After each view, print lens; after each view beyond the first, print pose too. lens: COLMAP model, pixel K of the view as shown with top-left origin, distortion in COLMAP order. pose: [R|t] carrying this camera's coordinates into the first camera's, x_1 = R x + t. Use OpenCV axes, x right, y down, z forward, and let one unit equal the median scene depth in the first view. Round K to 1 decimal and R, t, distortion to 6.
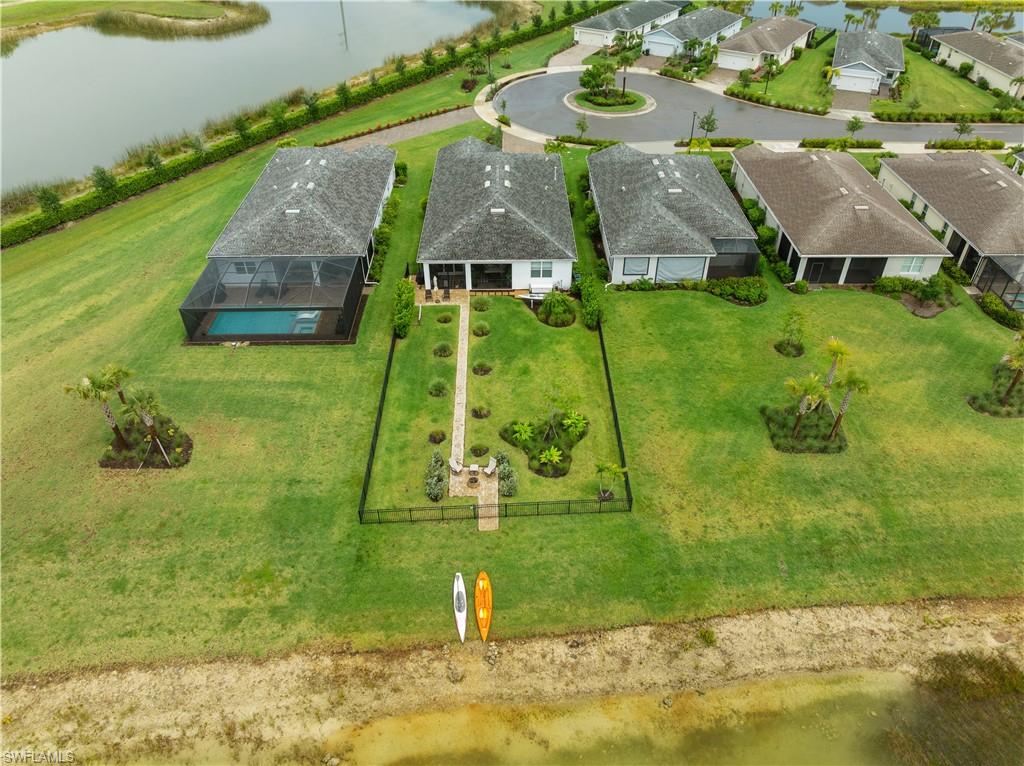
lens RADIAL K [[712.7, 0, 512.0], [0, 712.7, 383.0], [0, 0, 1]] dist [-0.053478, 0.024814]
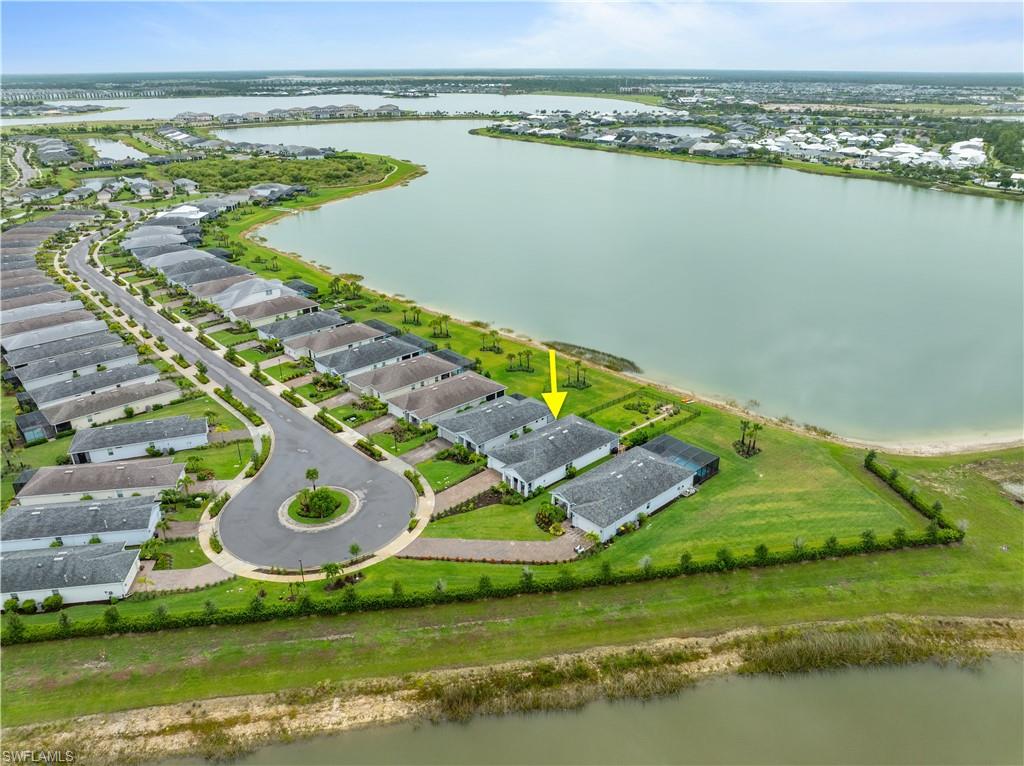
lens RADIAL K [[727.9, 0, 510.4], [0, 727.9, 380.4], [0, 0, 1]] dist [-0.040306, 0.004373]
pose [[-0.665650, -0.296466, 0.684849, -1.970535], [0.471582, 0.544142, 0.693917, -2.817112], [-0.578378, 0.784868, -0.222400, 2.138537]]
